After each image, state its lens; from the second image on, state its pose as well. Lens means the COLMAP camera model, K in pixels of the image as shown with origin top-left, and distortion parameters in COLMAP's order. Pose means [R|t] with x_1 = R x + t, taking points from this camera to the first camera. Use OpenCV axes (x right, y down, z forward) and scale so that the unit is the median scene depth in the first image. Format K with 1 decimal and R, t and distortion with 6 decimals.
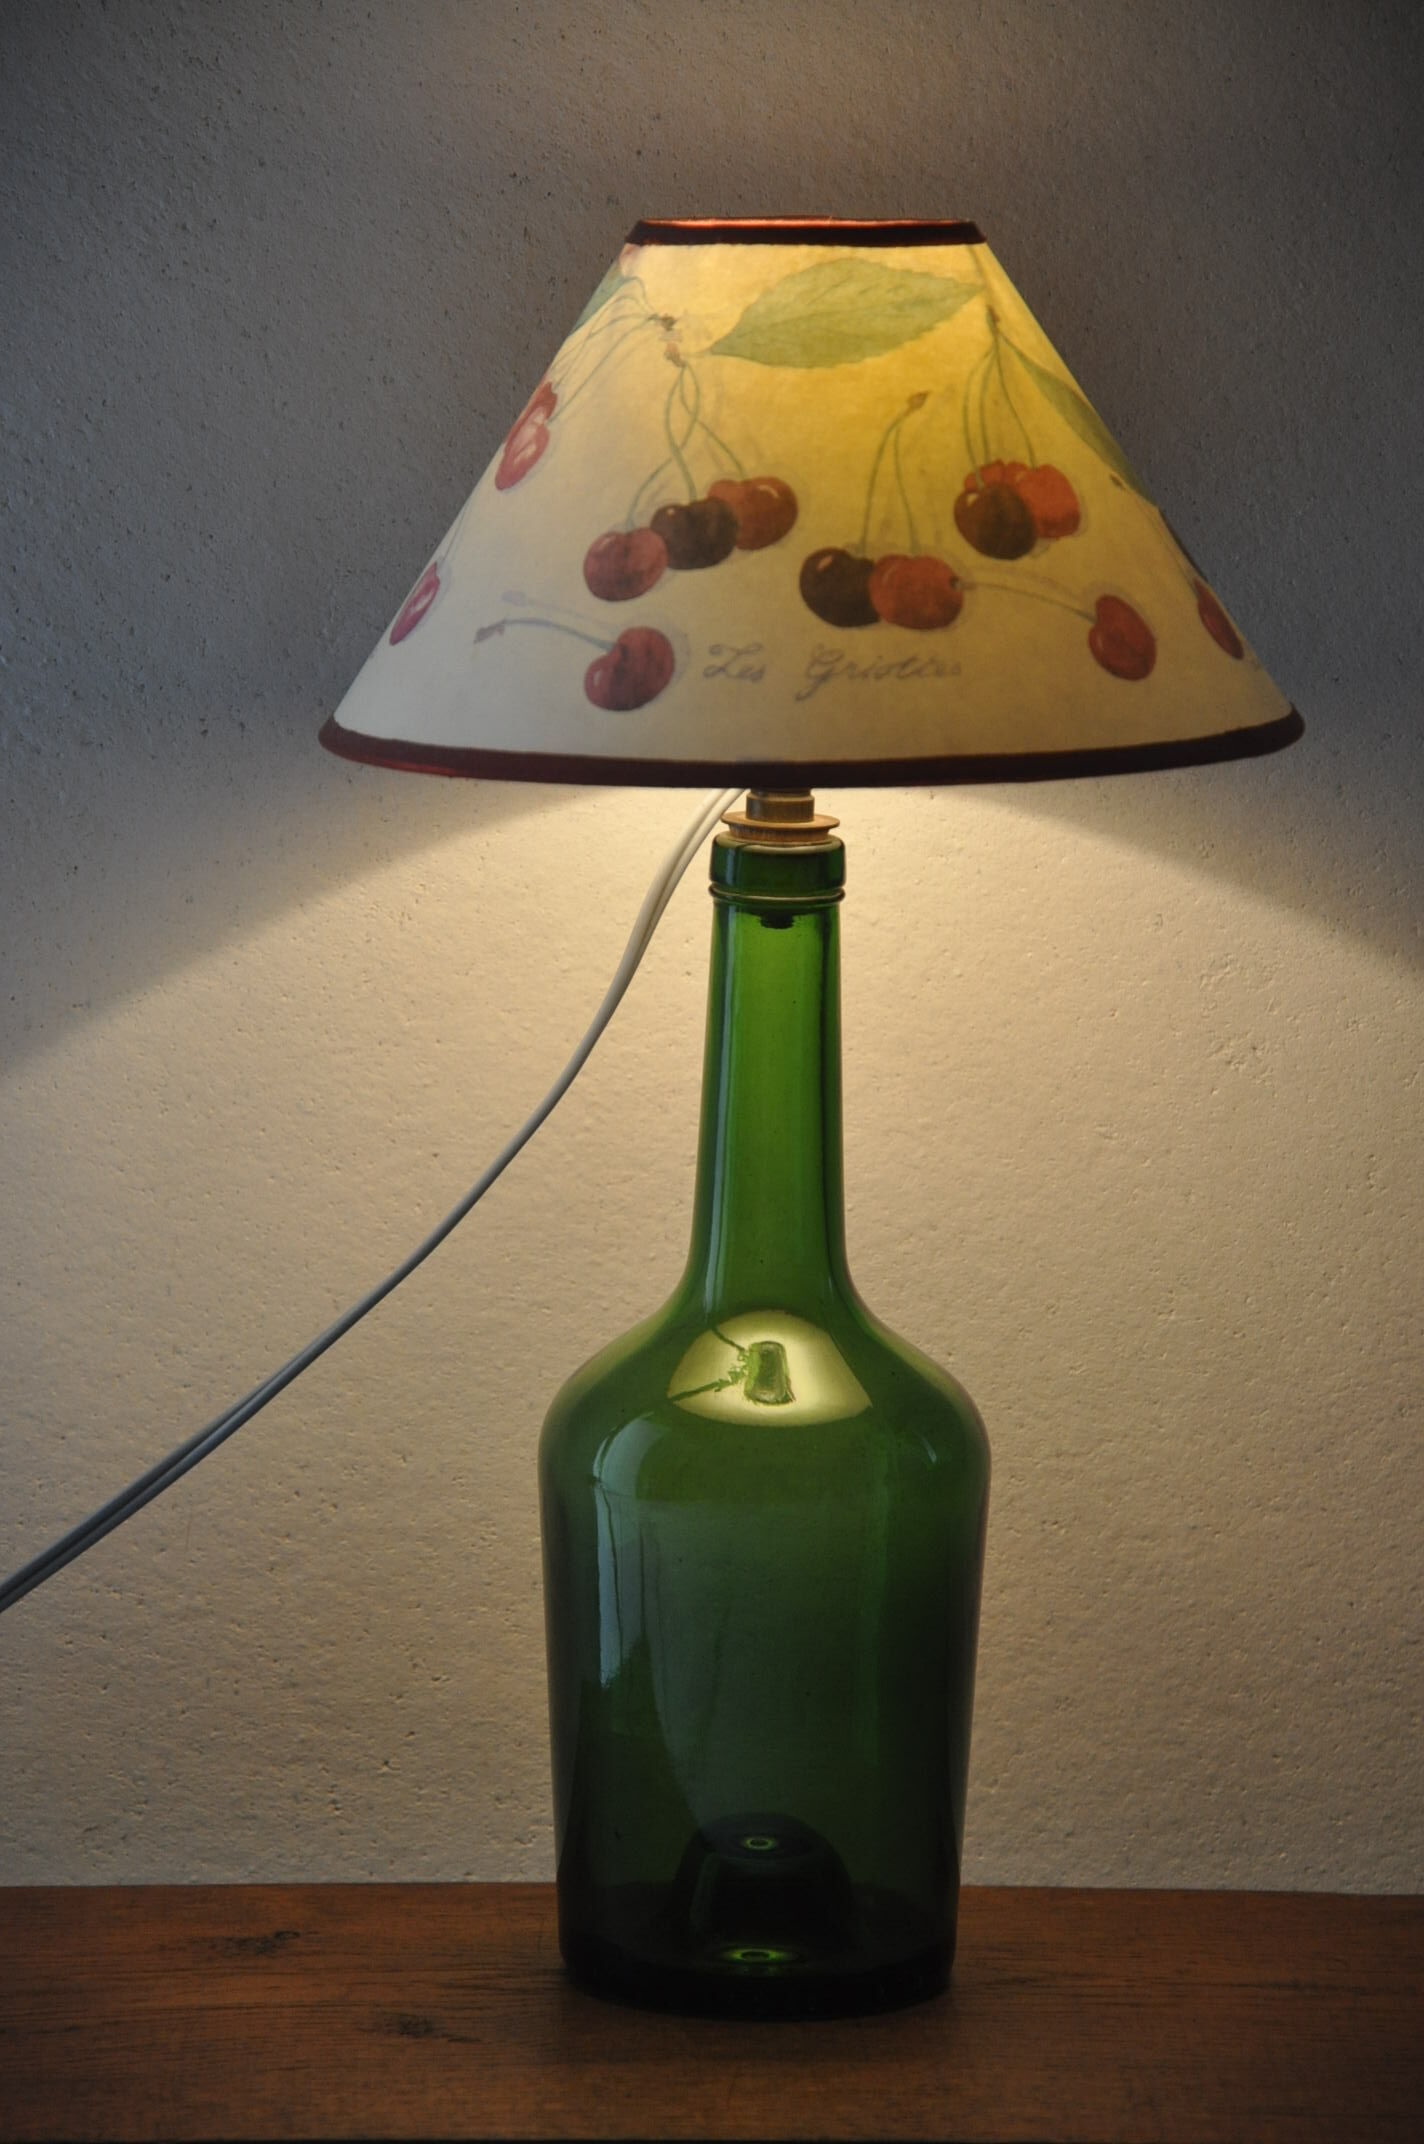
lens RADIAL K [[9261.2, 0, 657.8], [0, 9261.2, 1059.6], [0, 0, 1]] dist [1.339968, 0.000000]
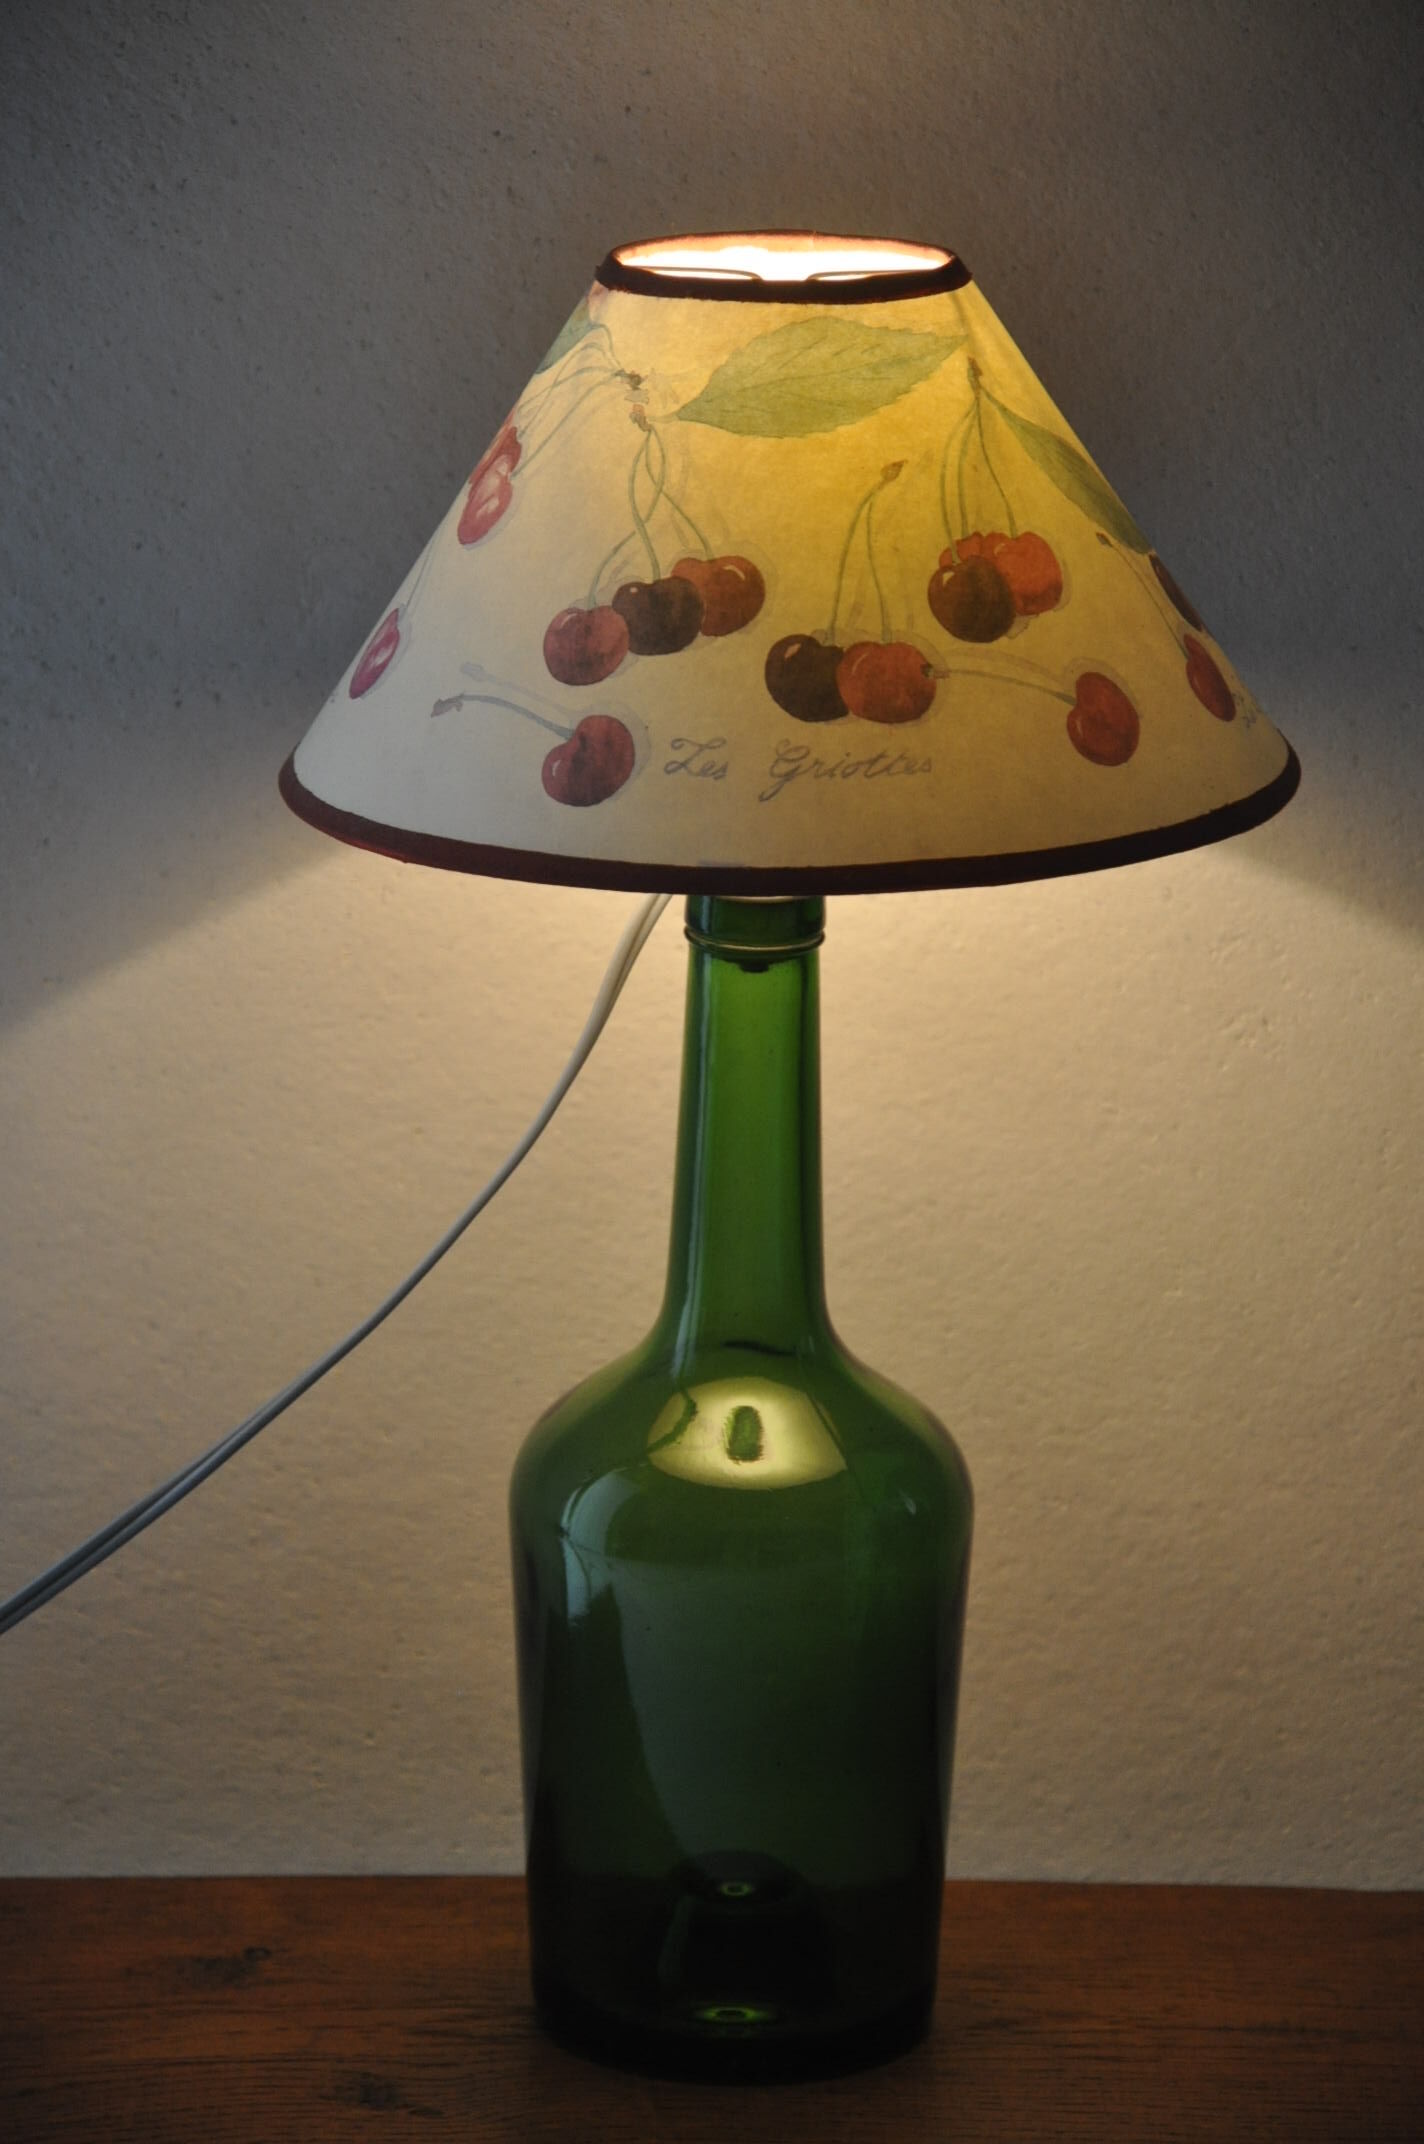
lens RADIAL K [[9261.2, 0, 656.7], [0, 9261.2, 1066.6], [0, 0, 1]] dist [1.339968, 0.000000]
pose [[0.999644, 0.006723, -0.025817, 0.027870], [-0.003727, 0.993429, 0.114387, -0.115556], [0.026416, -0.114250, 0.993101, 0.038369]]
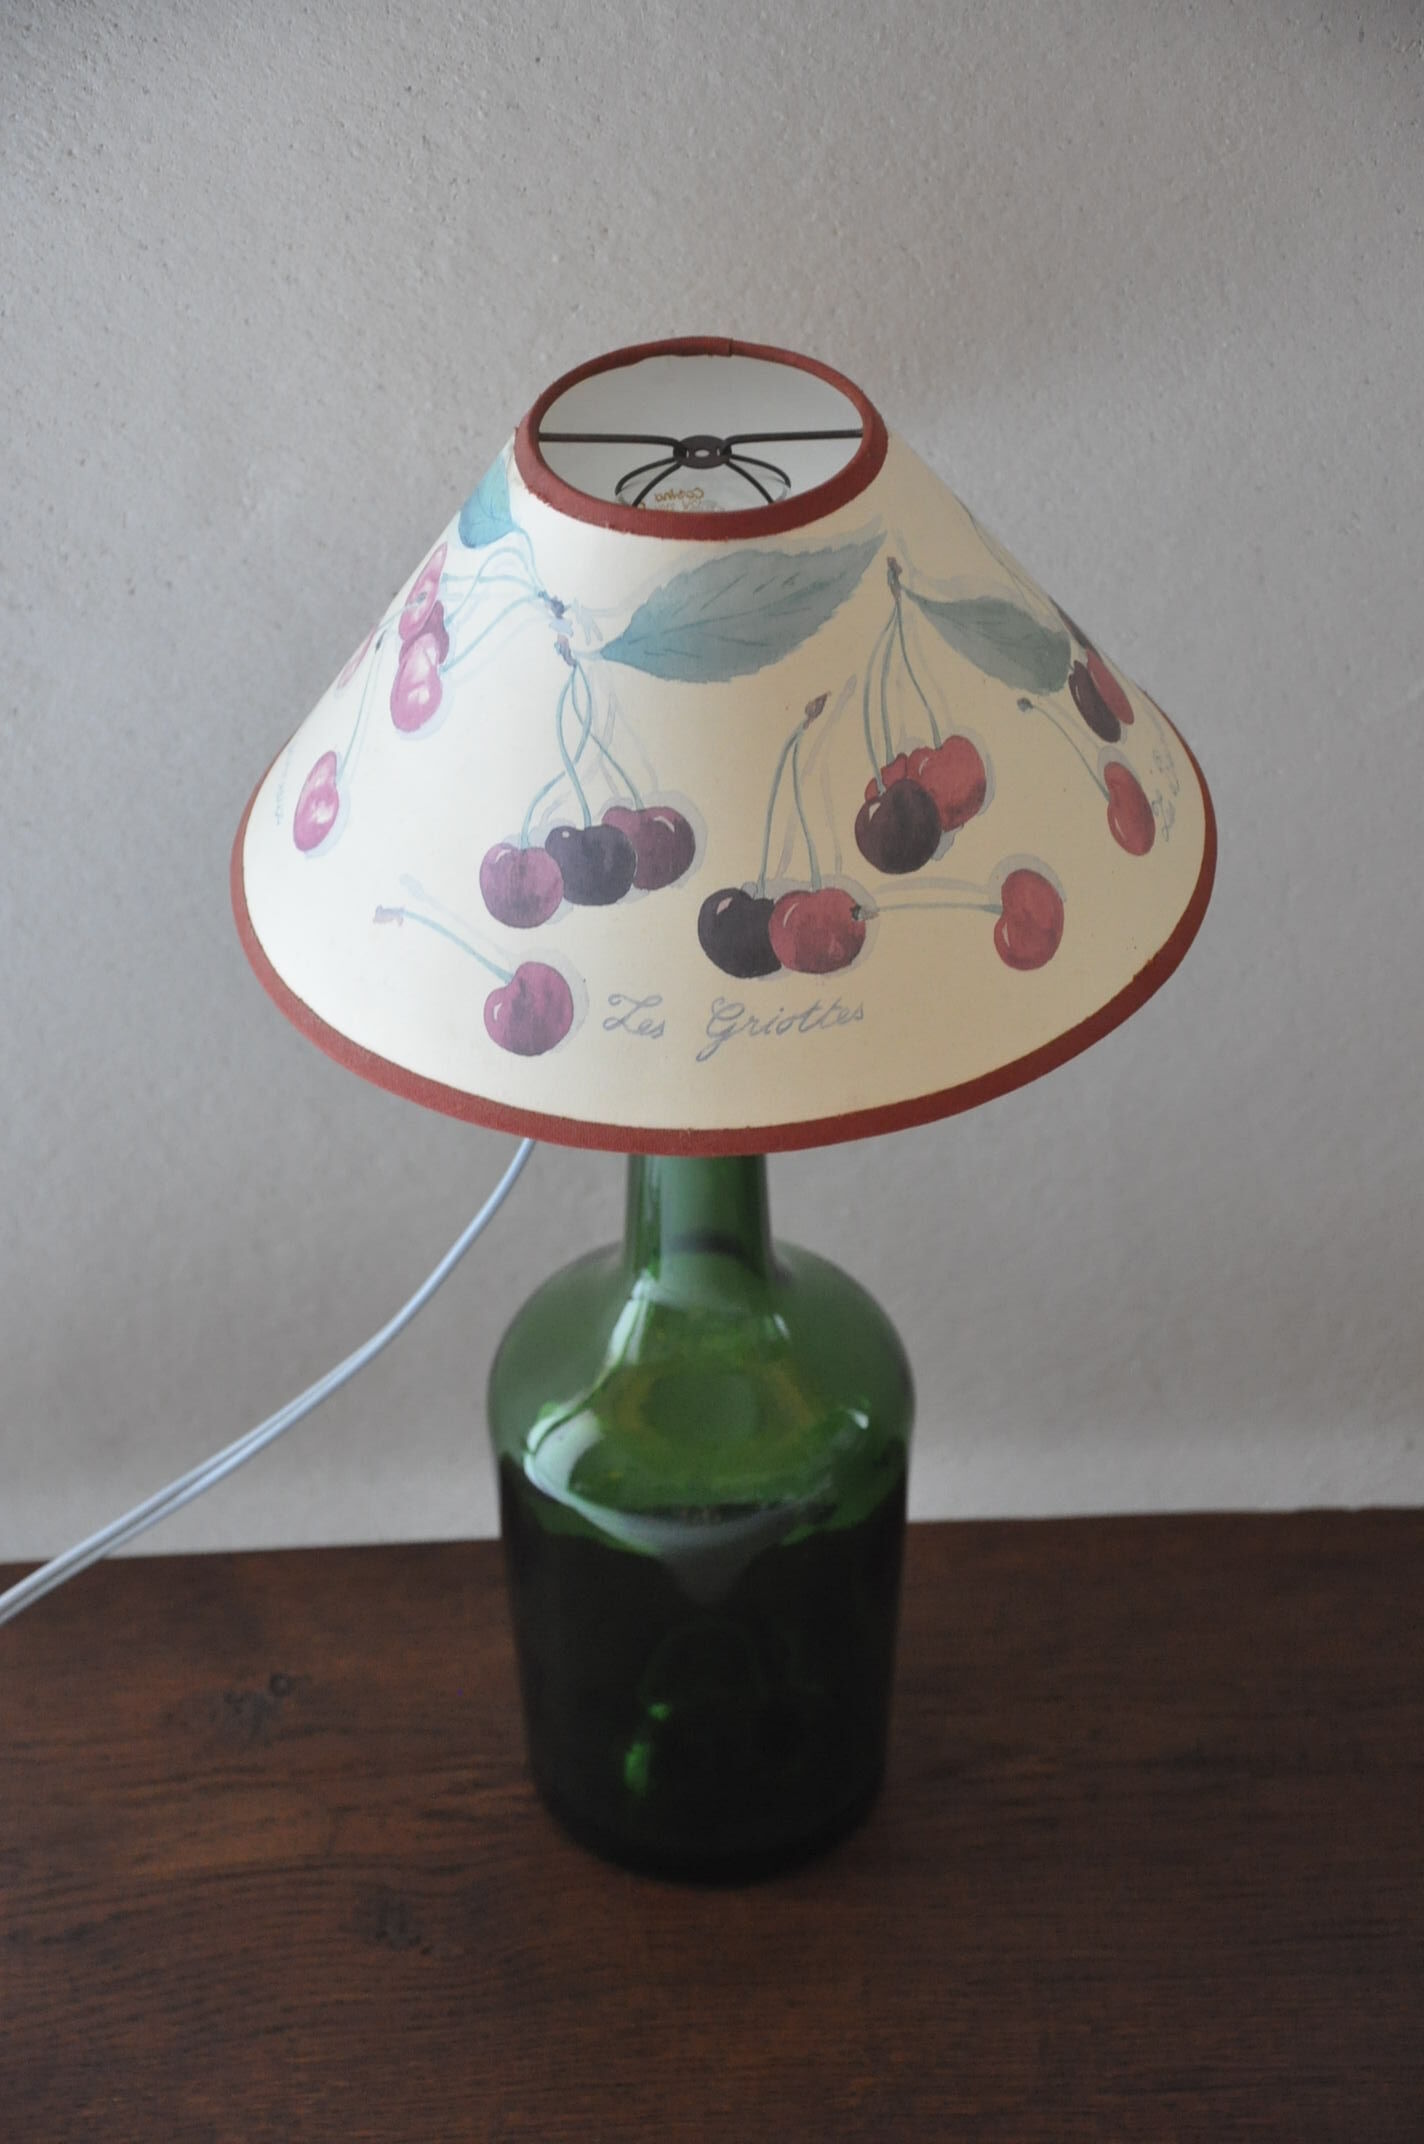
lens RADIAL K [[6714.9, 0, 664.8], [0, 6714.9, 1088.9], [0, 0, 1]] dist [0.798327, 0.000000]
pose [[0.999417, -0.021140, -0.026825, 0.029097], [0.031596, 0.870486, 0.491177, -0.368580], [0.012968, -0.491738, 0.870647, 0.358306]]
